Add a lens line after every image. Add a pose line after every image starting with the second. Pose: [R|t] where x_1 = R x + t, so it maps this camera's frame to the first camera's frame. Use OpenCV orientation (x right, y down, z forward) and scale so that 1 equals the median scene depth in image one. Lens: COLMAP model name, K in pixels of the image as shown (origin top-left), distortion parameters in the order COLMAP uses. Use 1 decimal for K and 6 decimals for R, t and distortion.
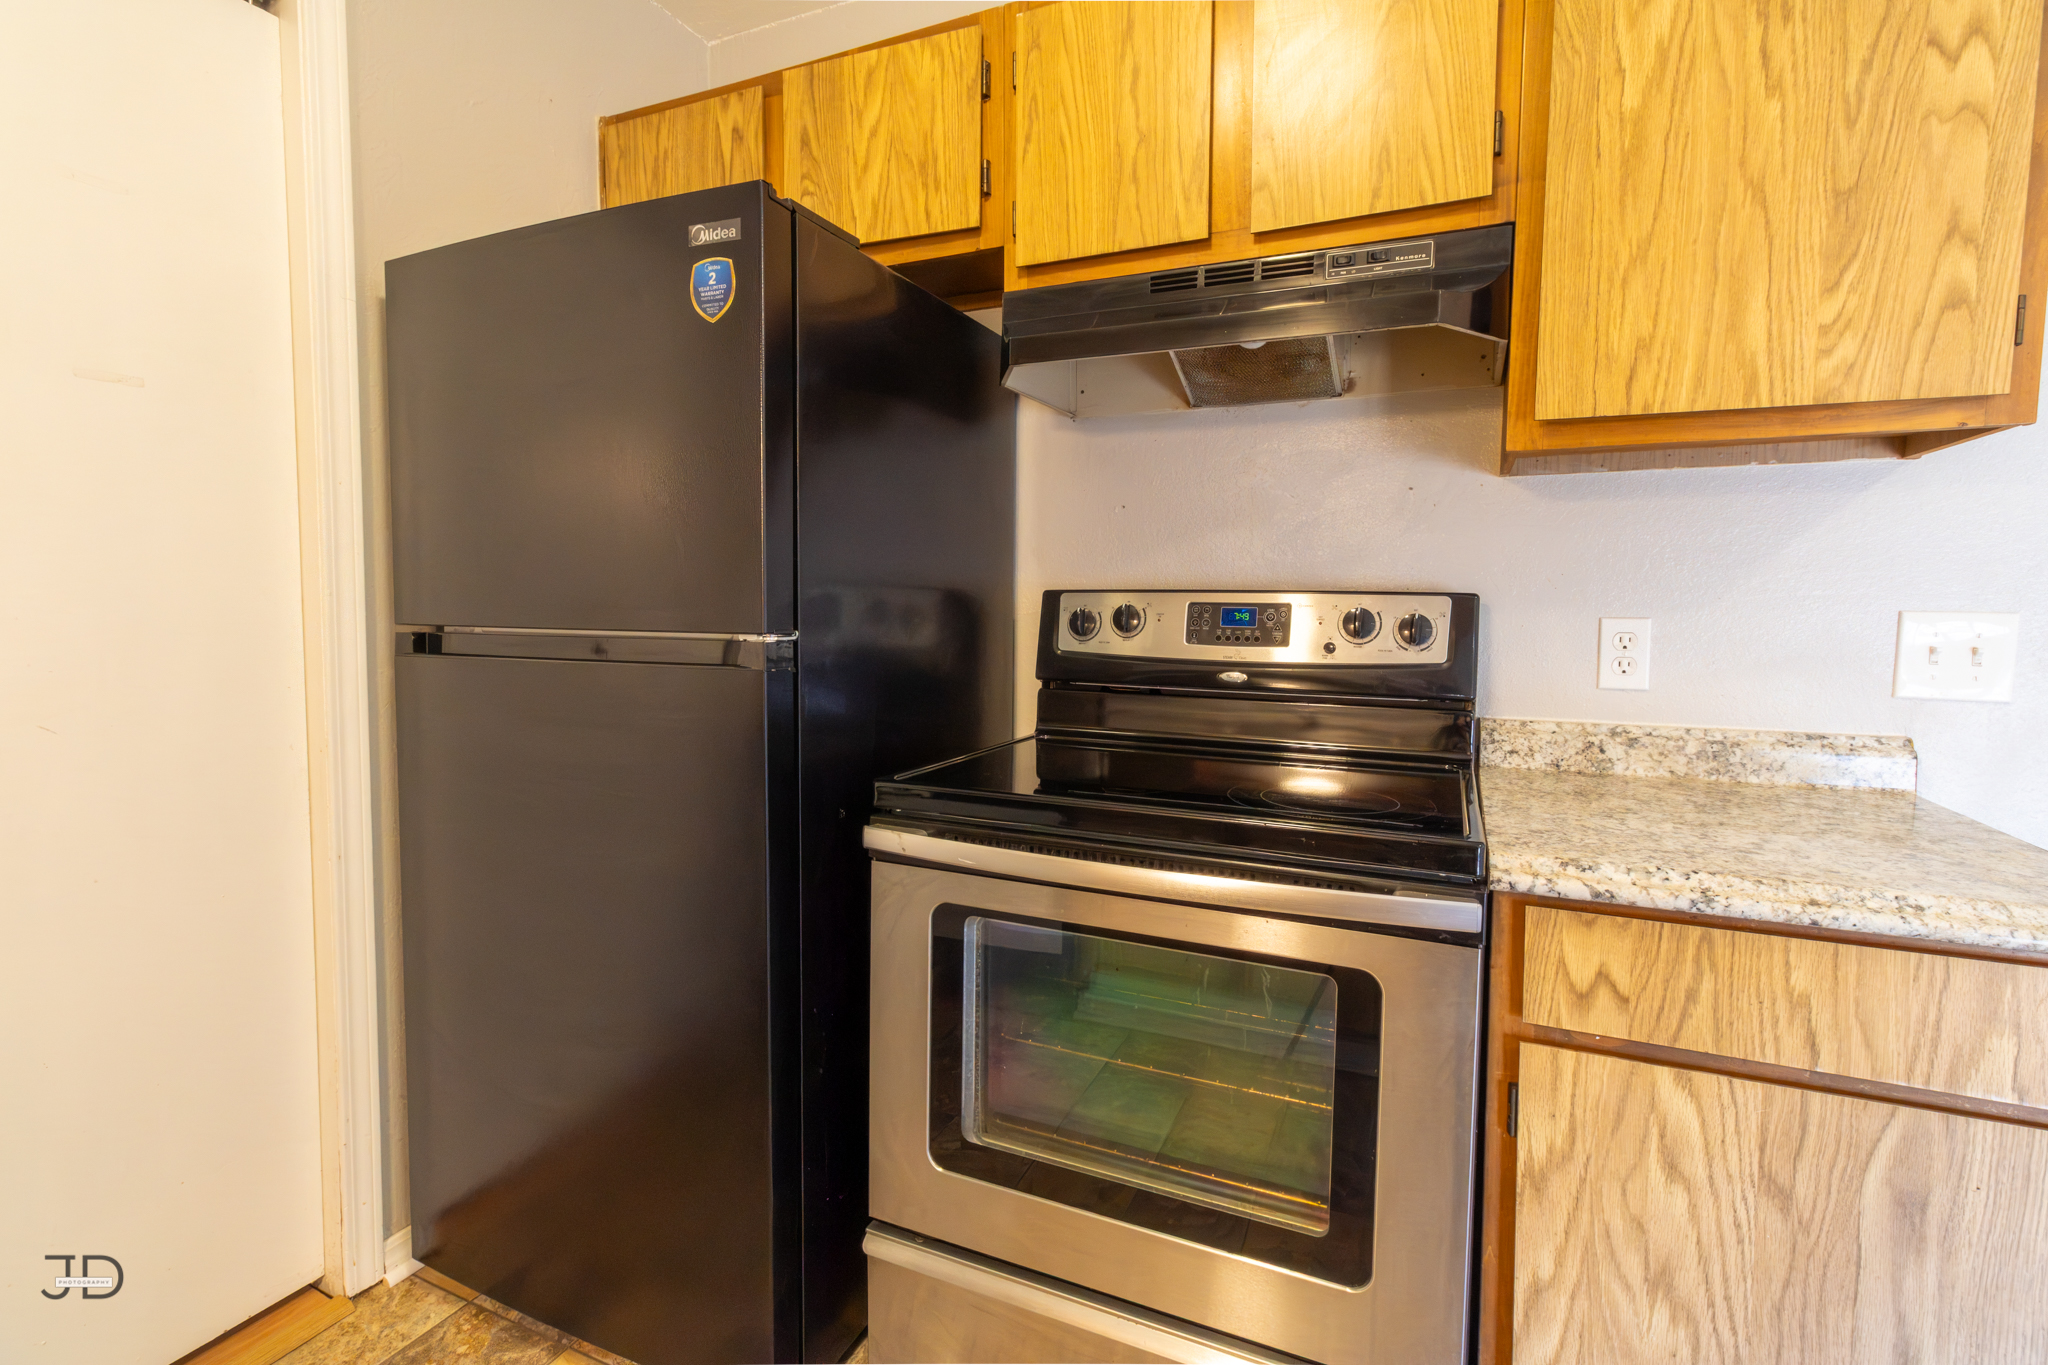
lens RADIAL K [[936.4, 0, 1024.0], [0, 936.4, 661.0], [0, 0, 1]] dist [0.005409, -0.001724]
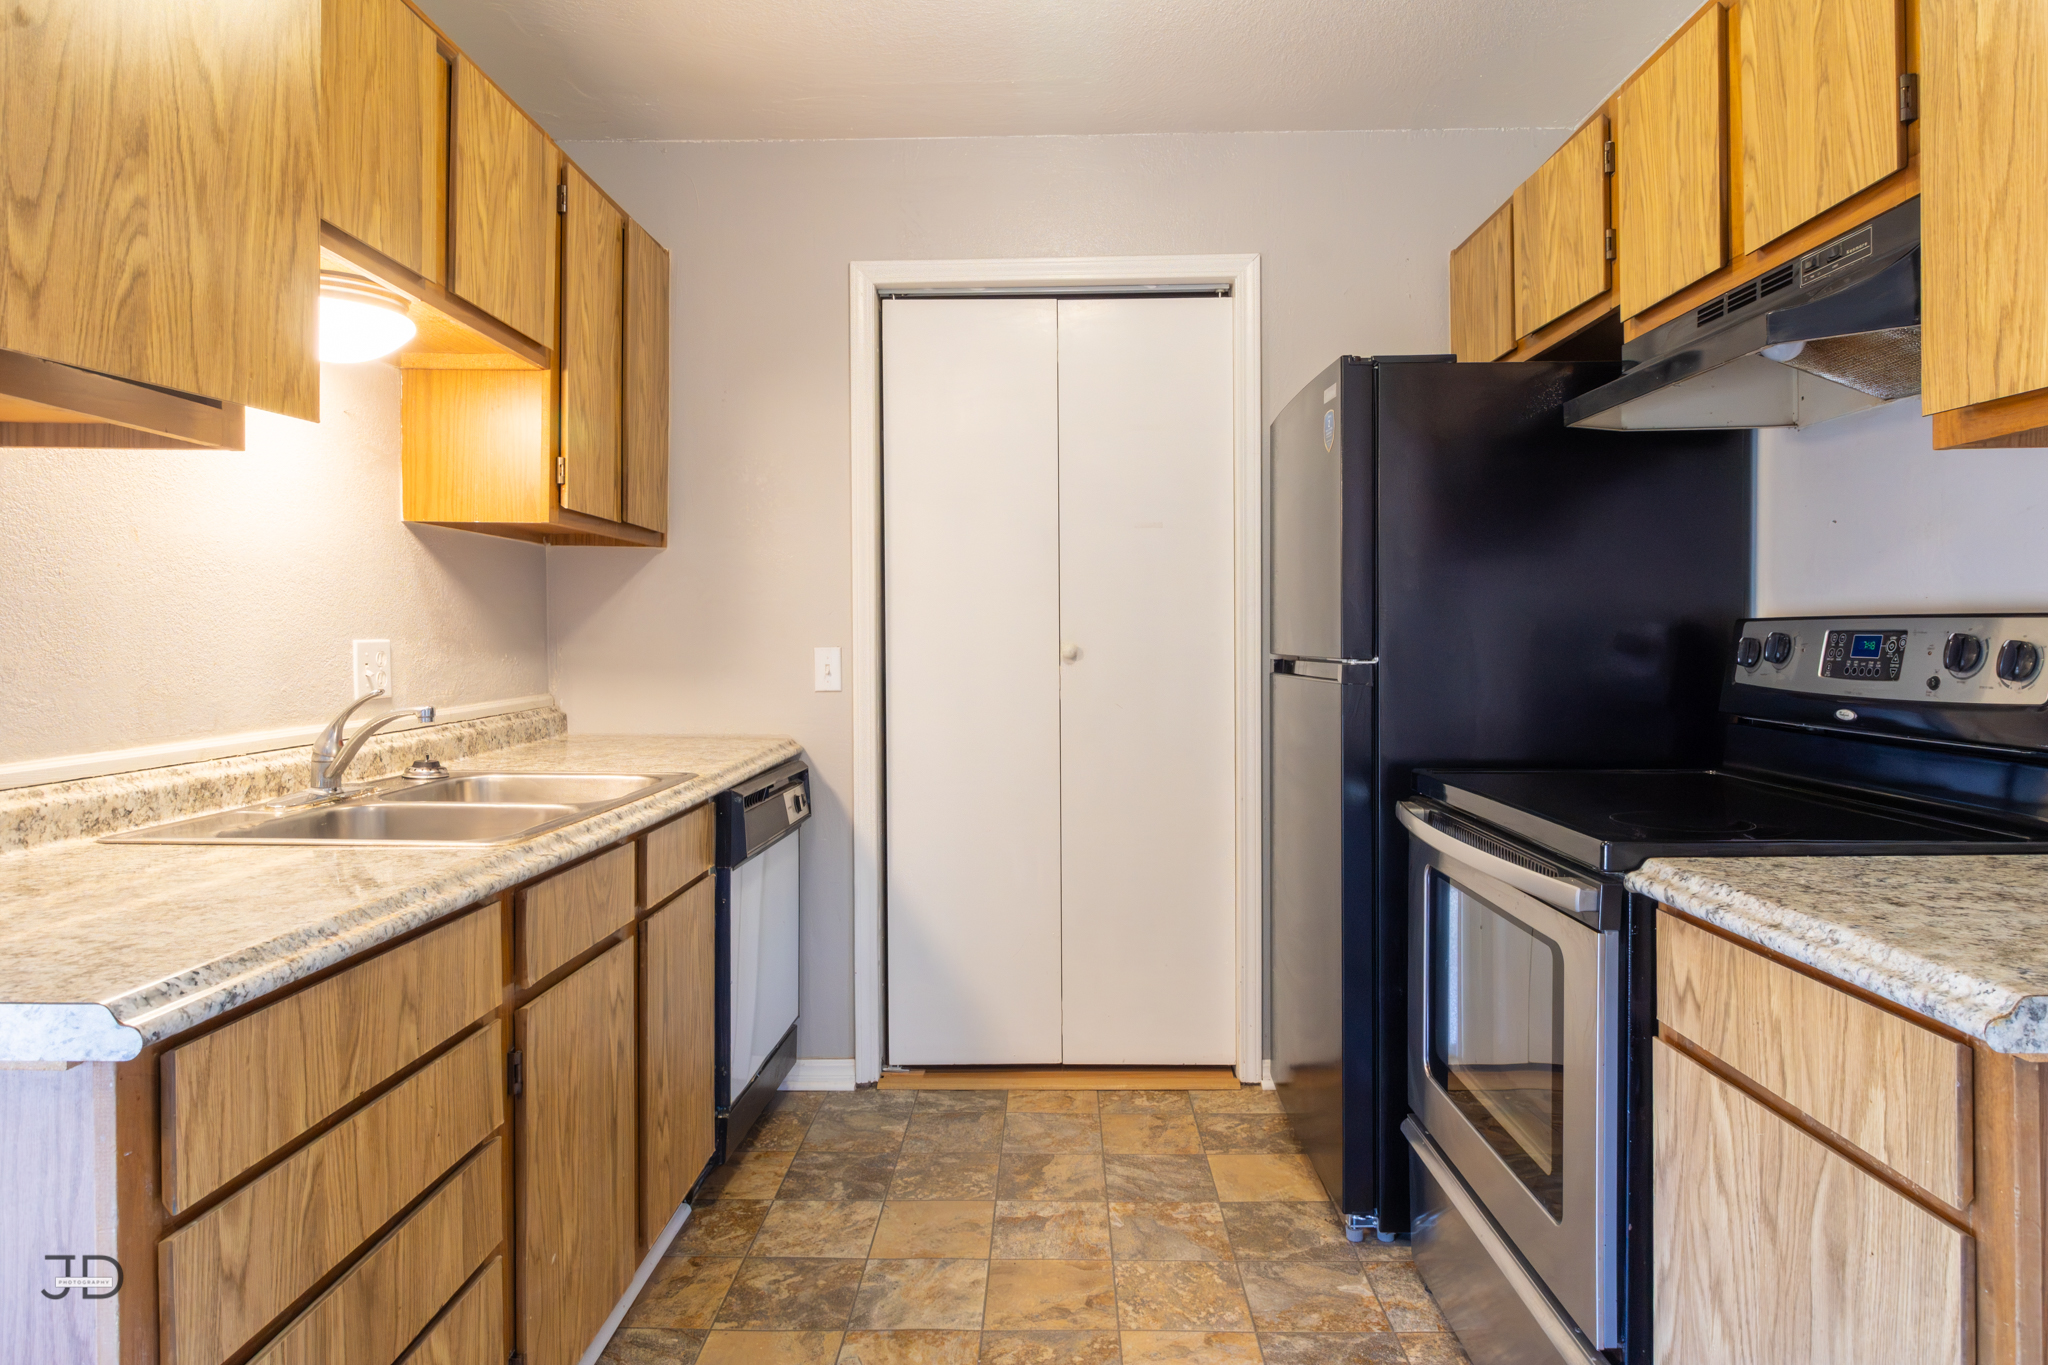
lens RADIAL K [[1226.1, 0, 1046.2], [0, 1226.1, 655.6], [0, 0, 1]] dist [0.000482, -0.001576]
pose [[0.397993, 0.001183, -0.917388, 1.314607], [-0.044325, 0.998856, -0.017942, 0.020739], [0.916317, 0.047804, 0.397590, -0.188716]]
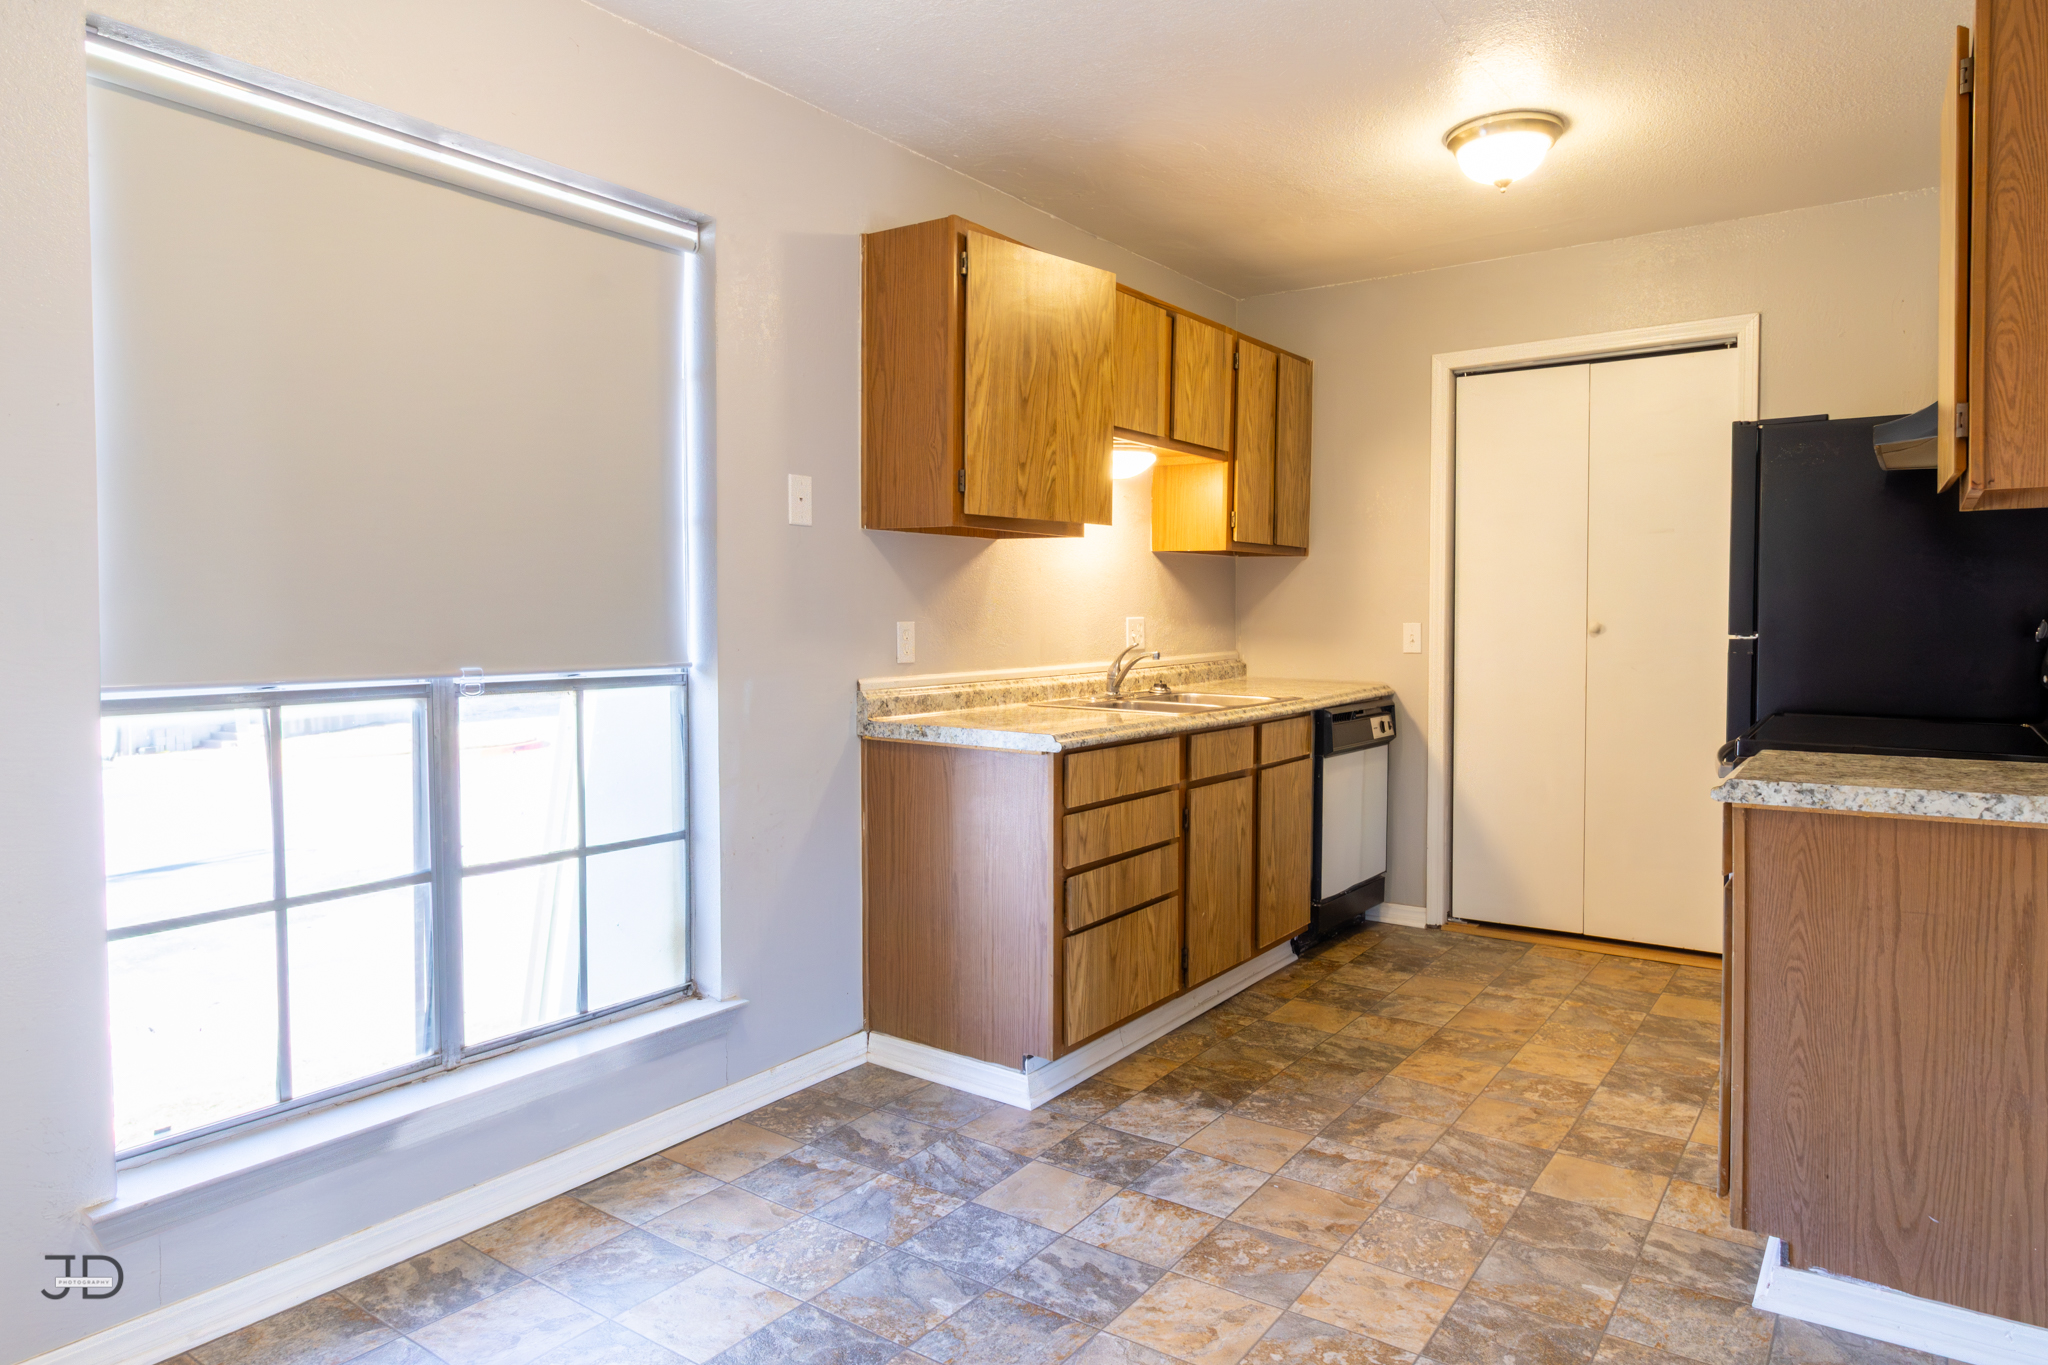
lens RADIAL K [[1226.1, 0, 1024.0], [0, 1226.1, 677.1], [0, 0, 1]] dist [0.000482, -0.001576]
pose [[-0.195116, 0.042958, -0.979839, 2.770037], [-0.055886, 0.996930, 0.054836, 0.002672], [0.979187, 0.065459, -0.192117, -0.005730]]
